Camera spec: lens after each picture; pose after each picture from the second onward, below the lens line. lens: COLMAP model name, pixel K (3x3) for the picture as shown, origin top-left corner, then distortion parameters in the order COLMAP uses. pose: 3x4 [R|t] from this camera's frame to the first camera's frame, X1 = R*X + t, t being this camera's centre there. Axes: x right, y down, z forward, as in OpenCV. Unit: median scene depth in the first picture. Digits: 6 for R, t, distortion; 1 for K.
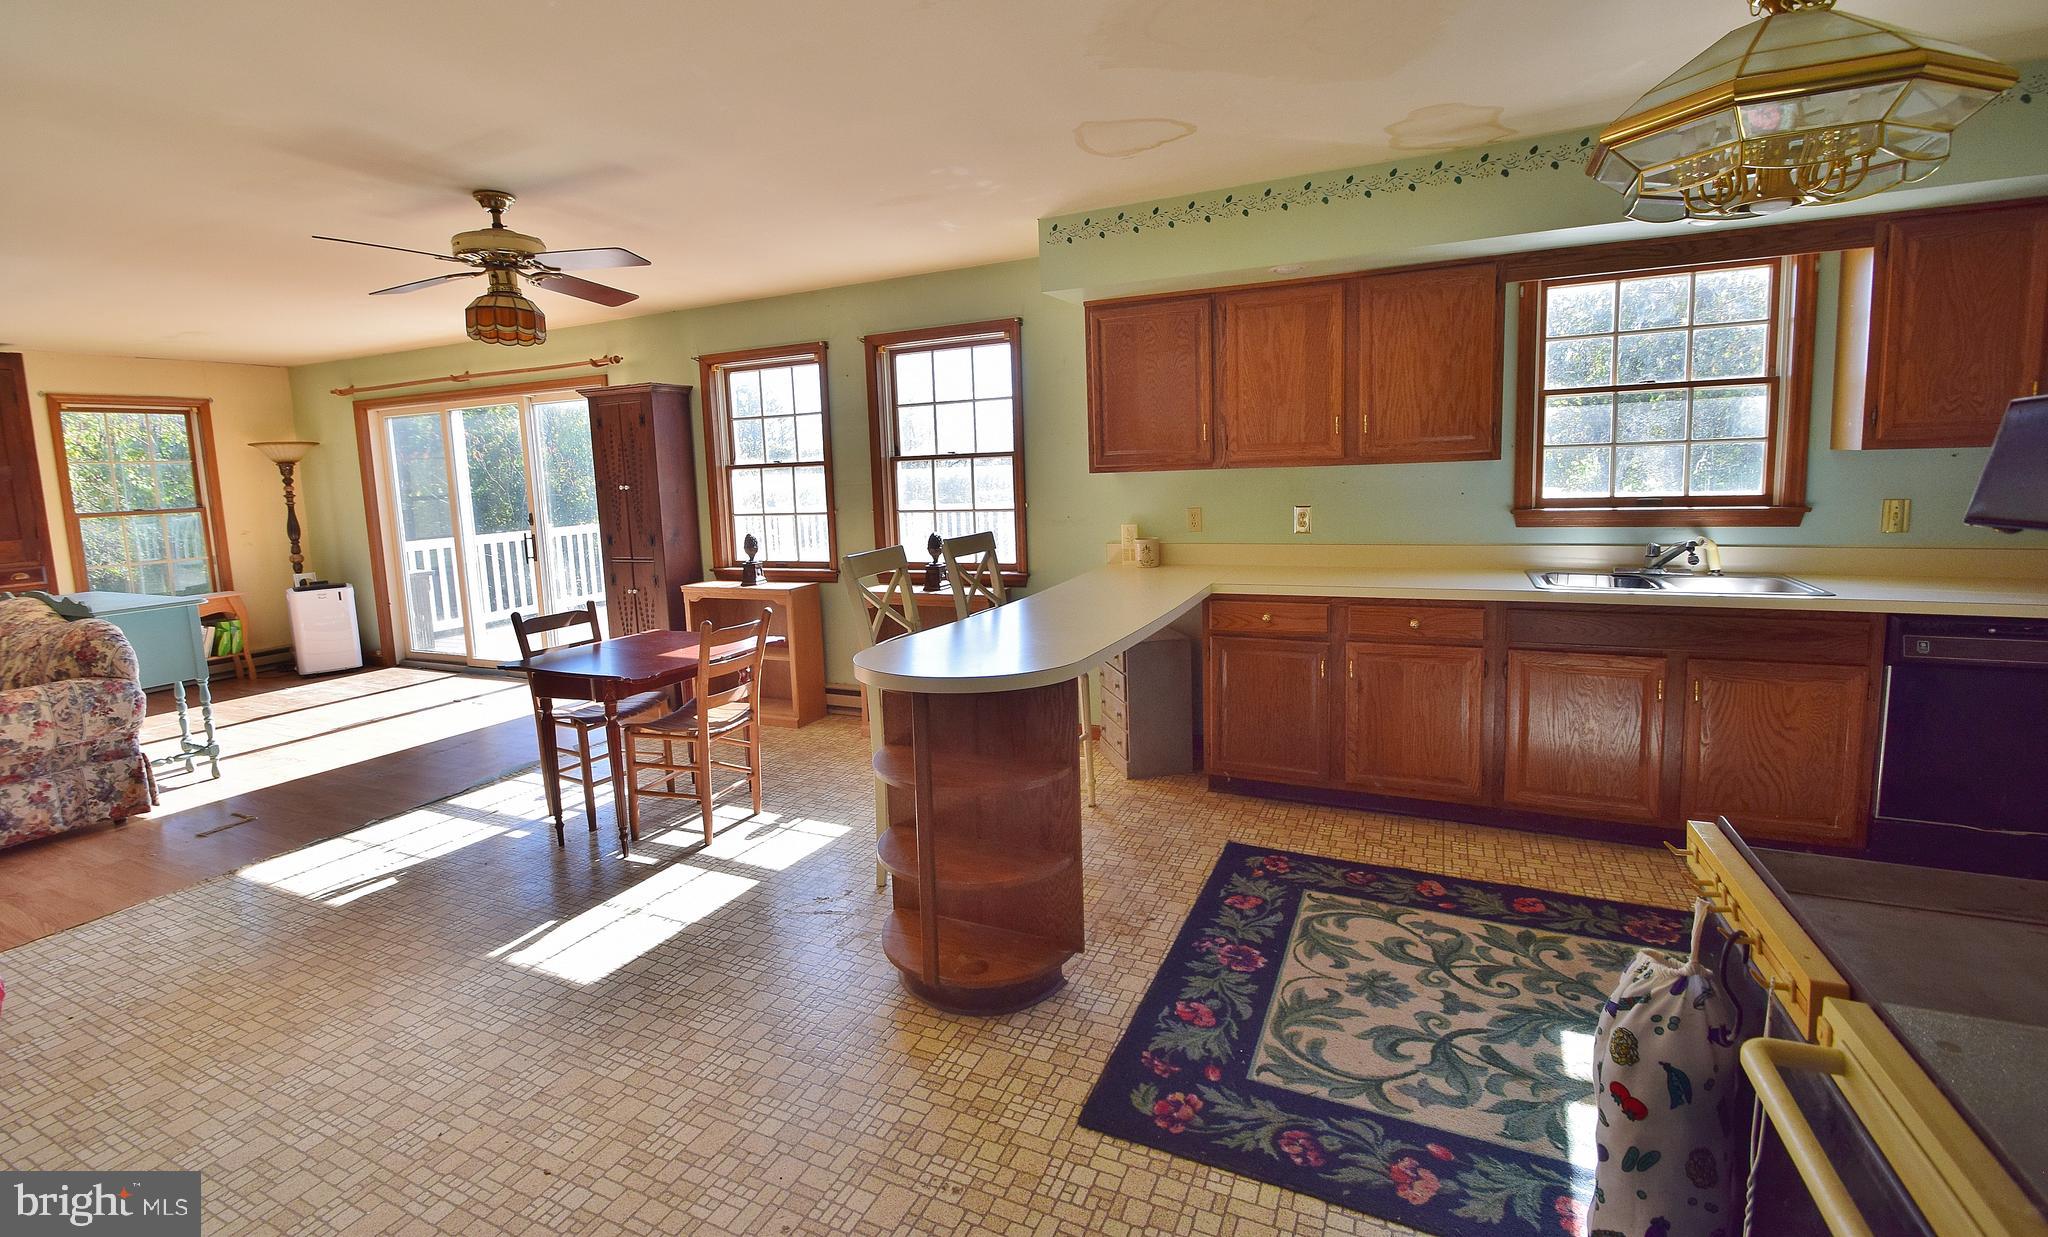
lens RADIAL K [[887.2, 0, 1020.6], [0, 887.2, 573.1], [0, 0, 1]] dist [0.000788, -0.000619]
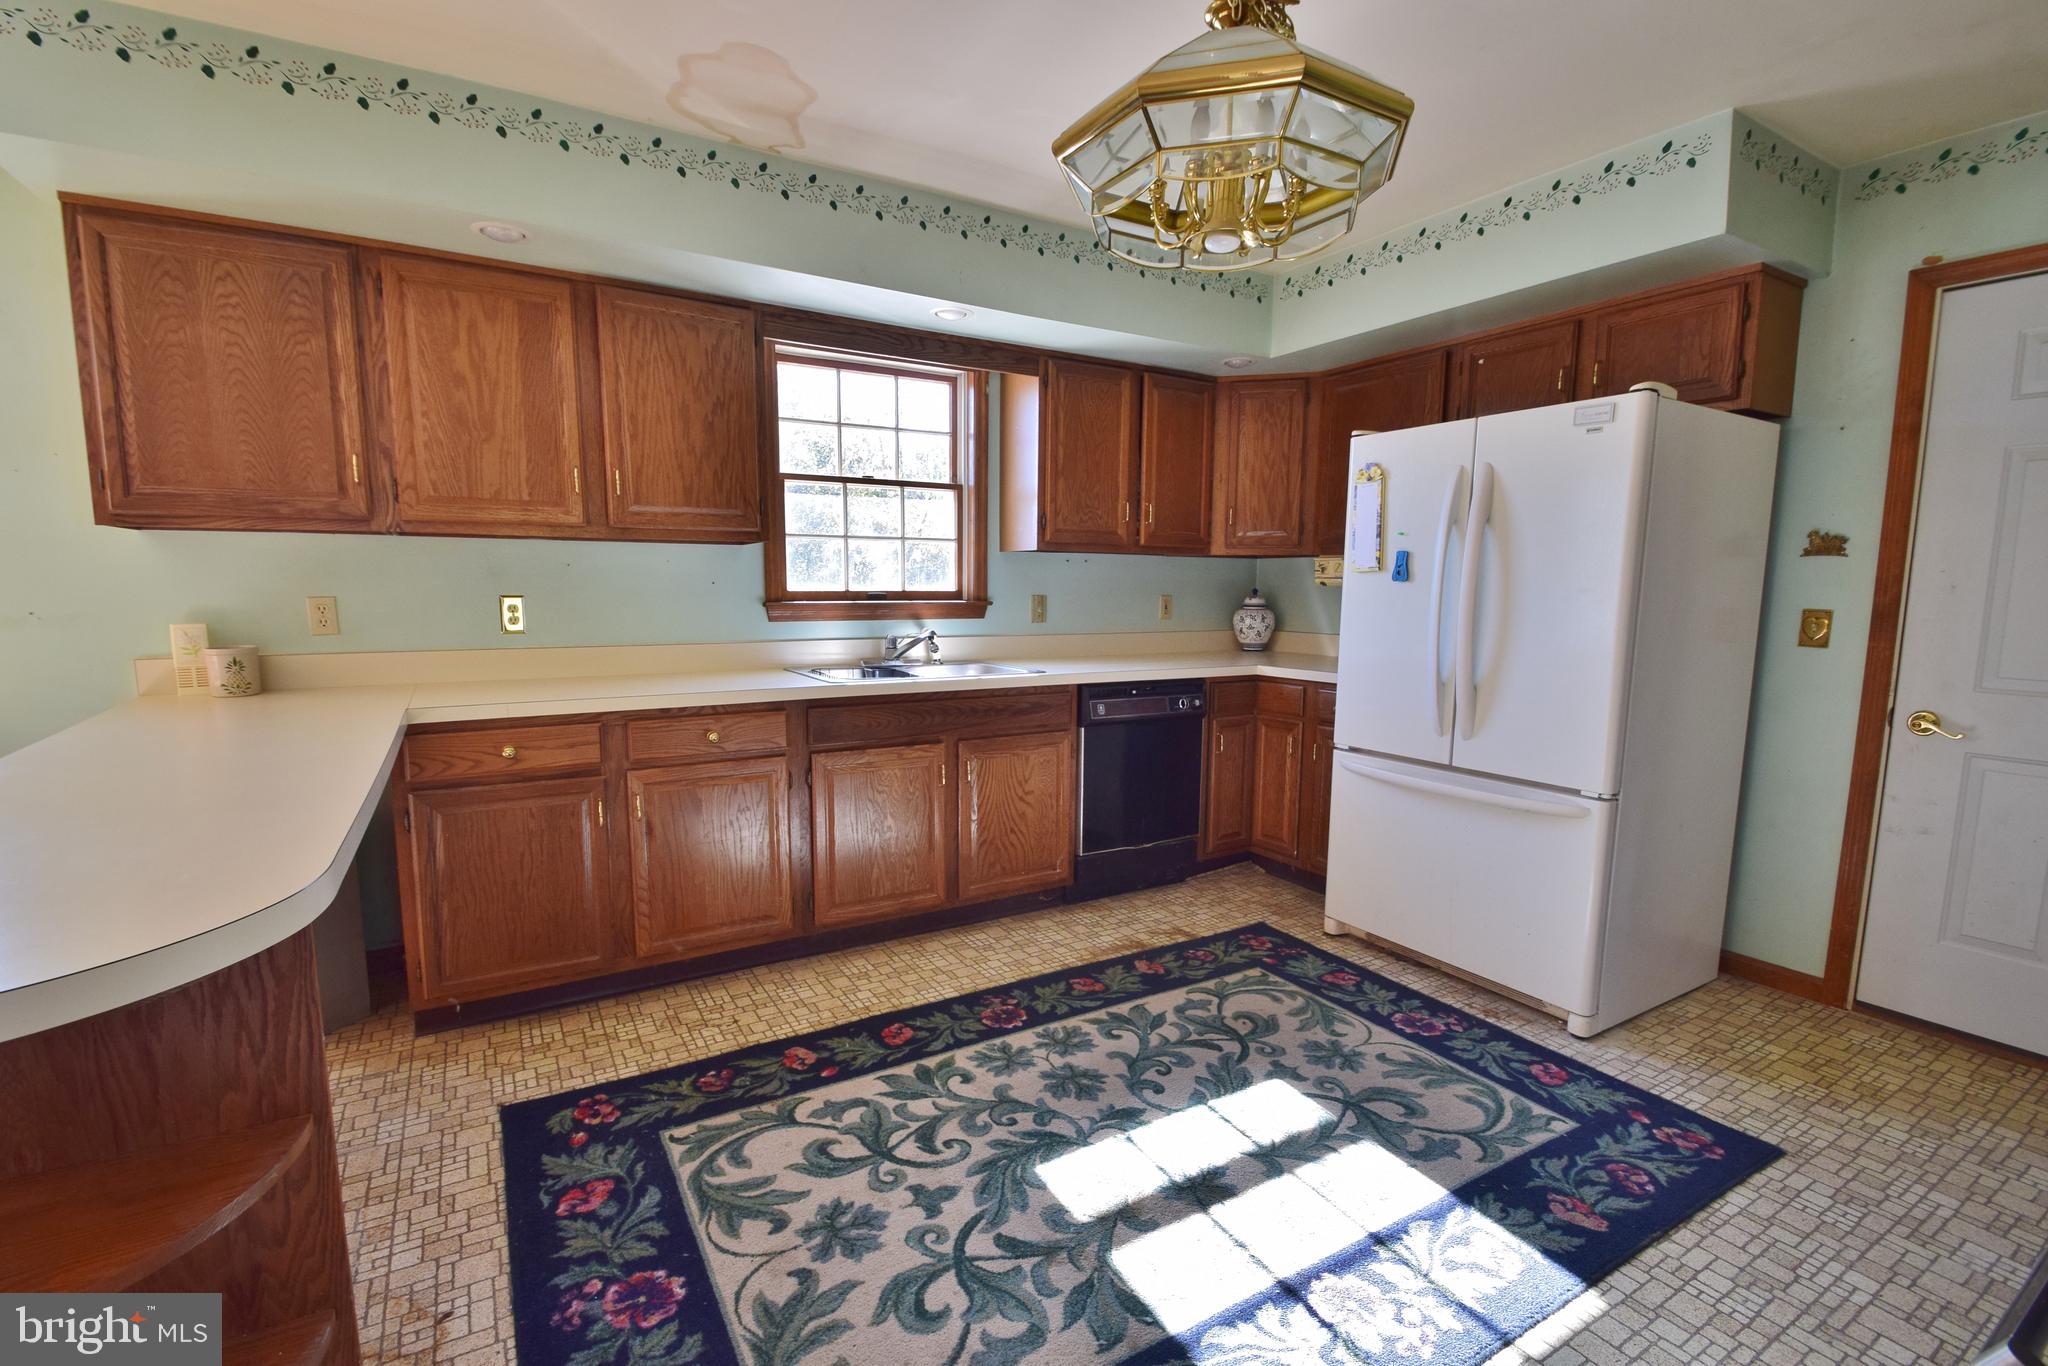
lens RADIAL K [[893.6, 0, 987.4], [0, 893.6, 700.8], [0, 0, 1]] dist [0.018175, -0.018802]
pose [[0.578803, -0.068252, 0.812606, -0.070518], [0.071621, 0.996895, 0.032717, 0.017334], [-0.812316, 0.039263, 0.581895, 0.350150]]
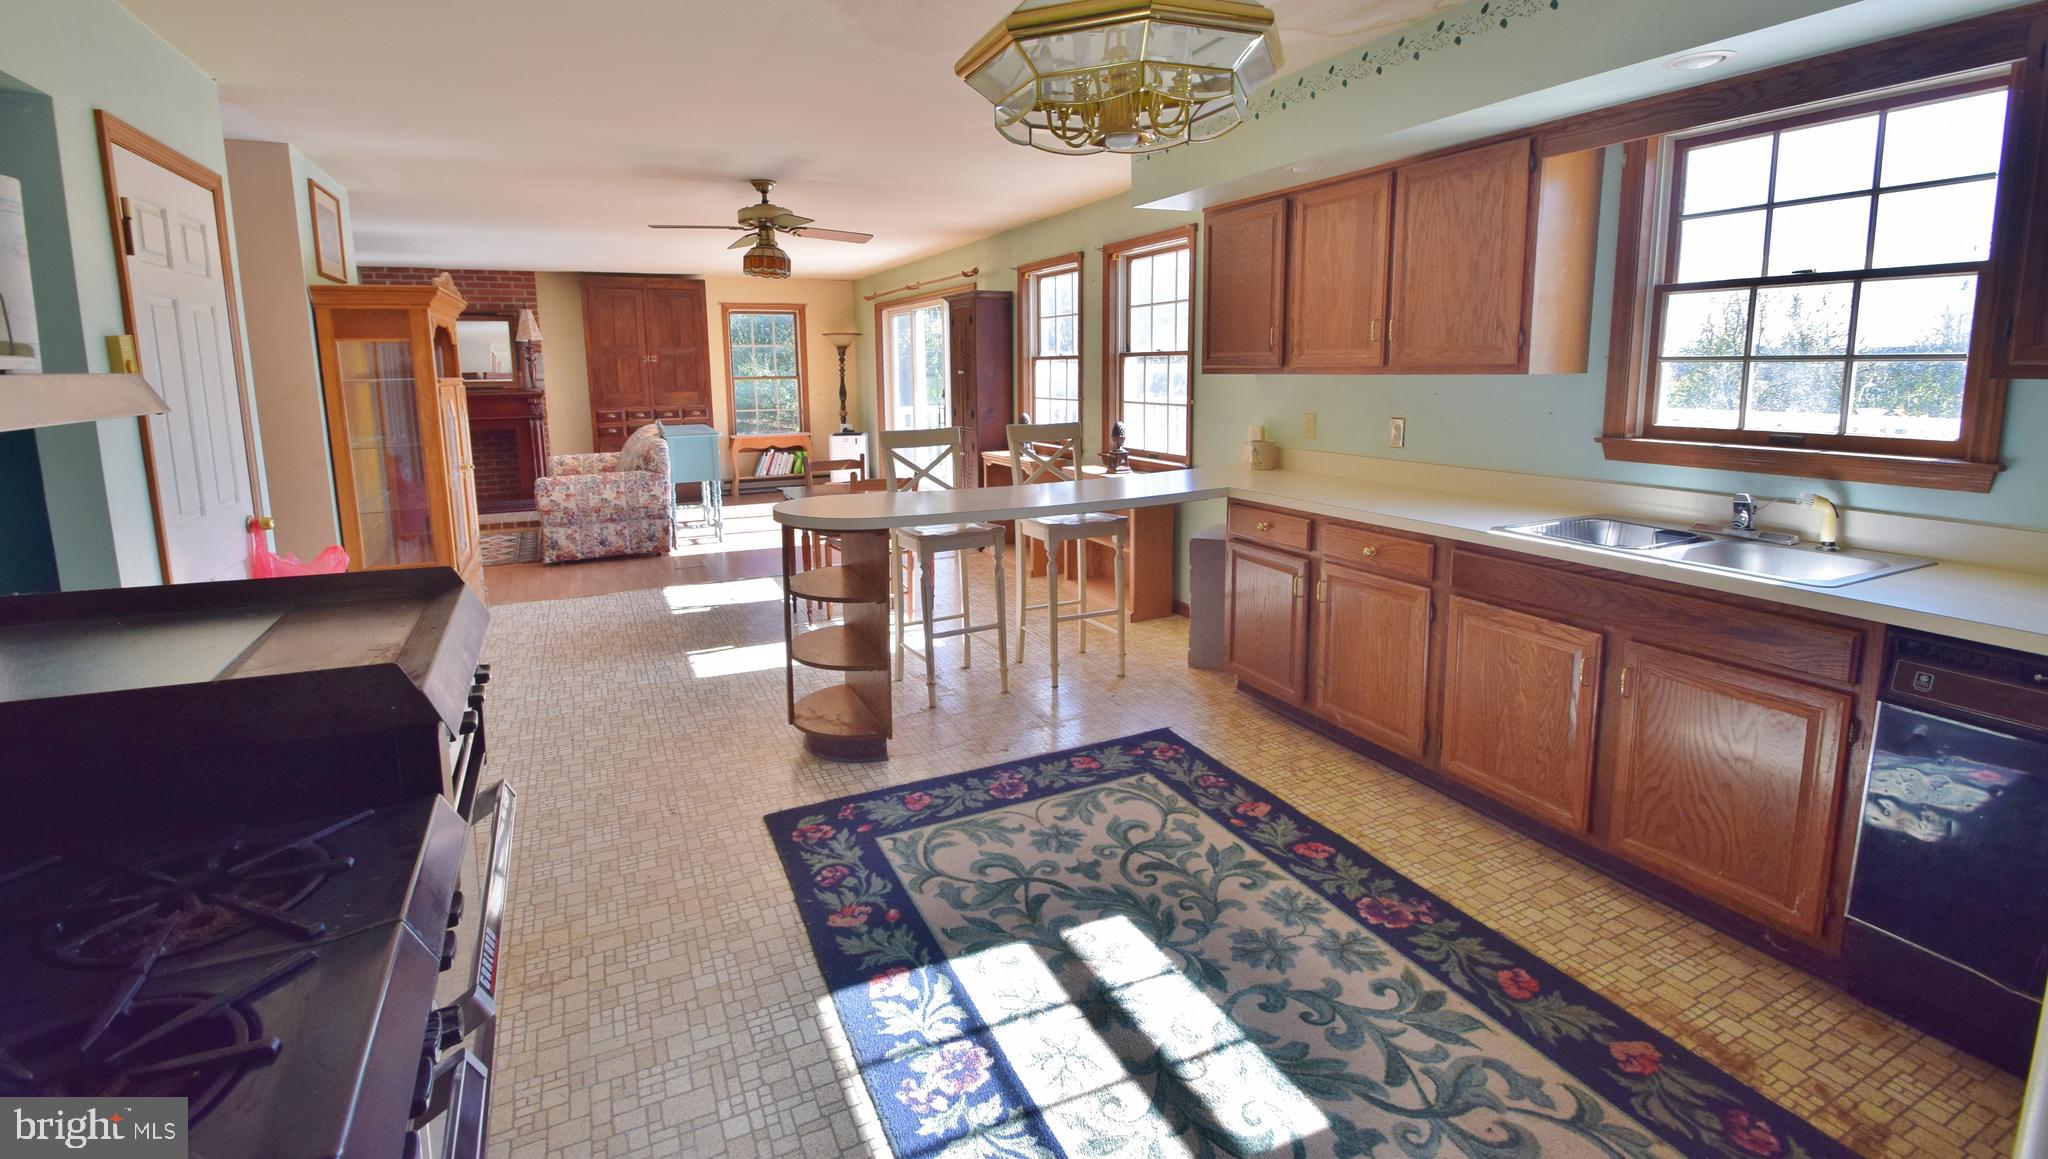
lens RADIAL K [[909.6, 0, 1032.4], [0, 909.6, 495.0], [0, 0, 1]] dist [-0.002308, -0.000502]
pose [[0.779478, 0.113679, -0.616028, 0.791929], [-0.088302, 0.993517, 0.071608, -0.039241], [0.620175, -0.001421, 0.784462, 0.050183]]
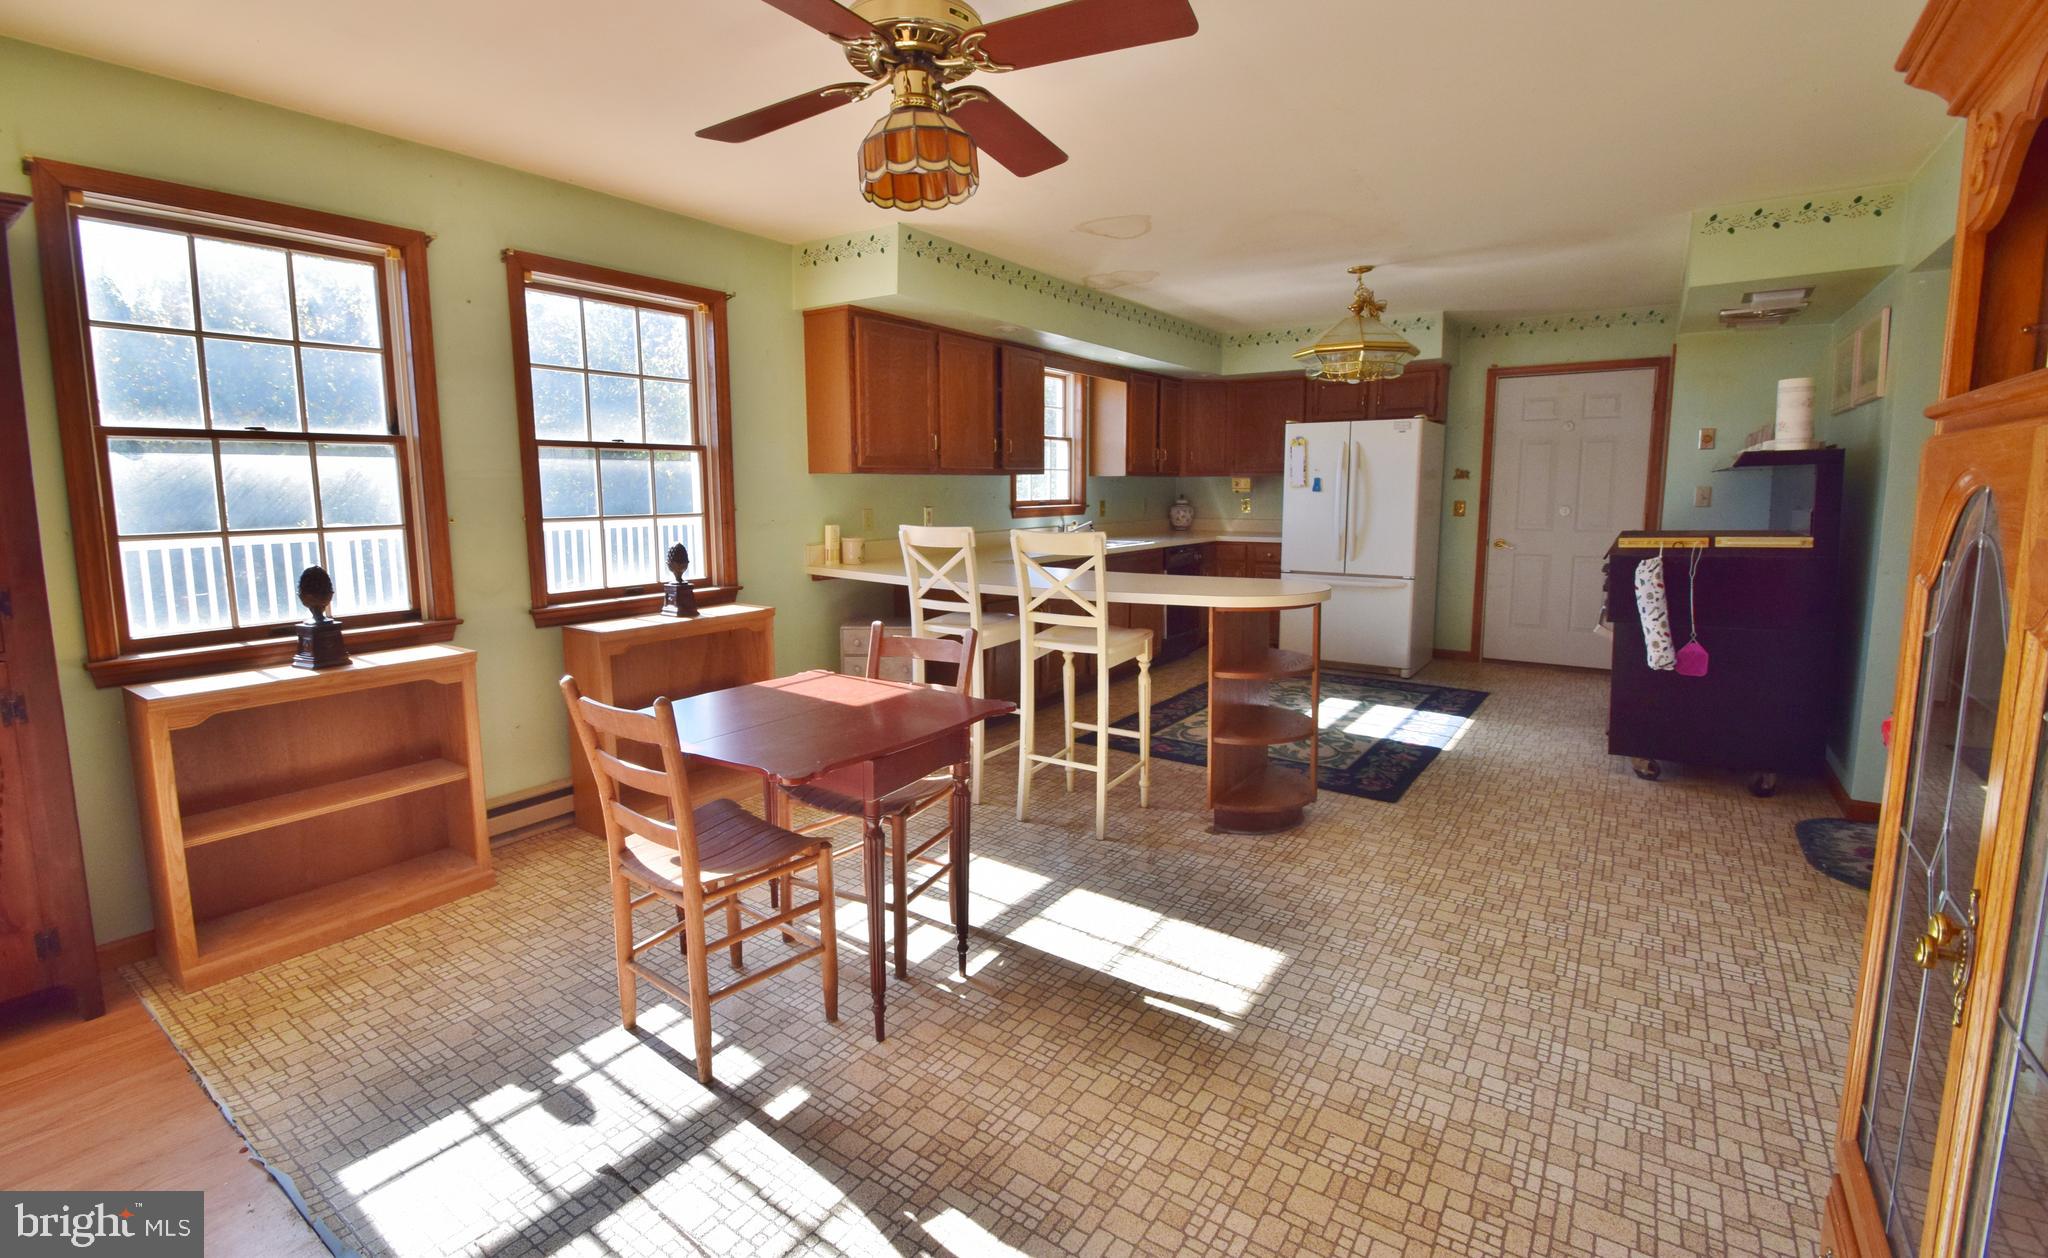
lens RADIAL K [[879.5, 0, 980.5], [0, 879.5, 597.0], [0, 0, 1]] dist [-0.001921, -0.000125]
pose [[0.212685, -0.089668, 0.972998, -1.179755], [0.114475, 0.991210, 0.066324, -0.027784], [-0.970392, 0.097277, 0.221080, 0.858880]]
